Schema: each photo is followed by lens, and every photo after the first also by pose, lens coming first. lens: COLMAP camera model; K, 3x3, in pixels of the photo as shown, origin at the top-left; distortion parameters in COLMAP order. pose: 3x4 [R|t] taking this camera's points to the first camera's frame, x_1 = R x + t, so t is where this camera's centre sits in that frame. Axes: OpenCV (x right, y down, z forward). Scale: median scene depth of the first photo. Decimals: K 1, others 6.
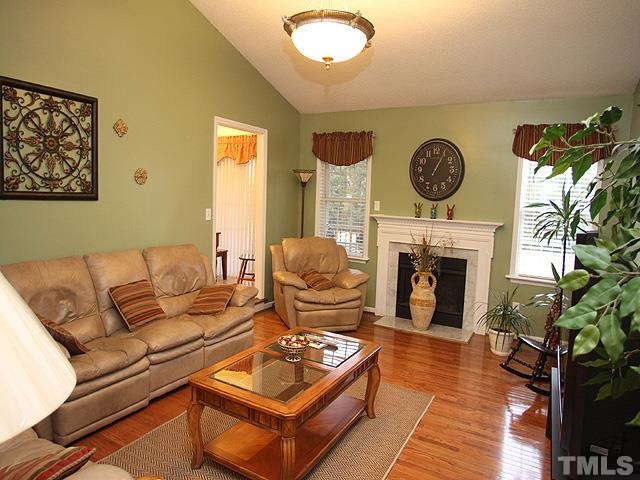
lens RADIAL K [[415.1, 0, 319.2], [0, 415.1, 237.4], [0, 0, 1]] dist [-0.046782, 0.003417]
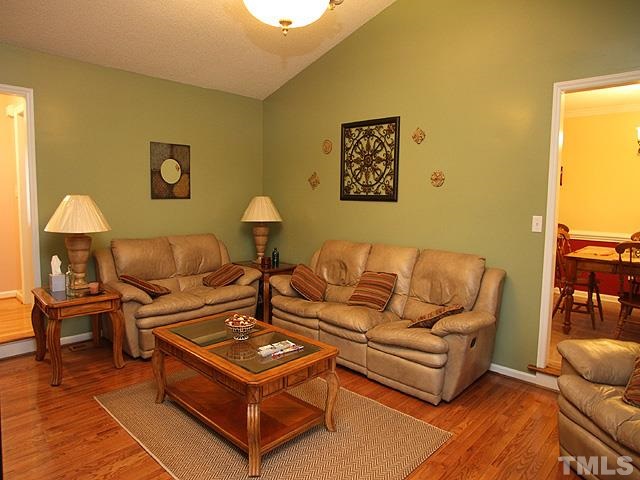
lens RADIAL K [[415.1, 0, 319.4], [0, 415.1, 240.9], [0, 0, 1]] dist [-0.046782, 0.003417]
pose [[-0.237185, 0.049759, -0.970189, 0.744355], [-0.131086, 0.987914, 0.082715, -0.051771], [0.962580, 0.146797, -0.227796, 1.161103]]
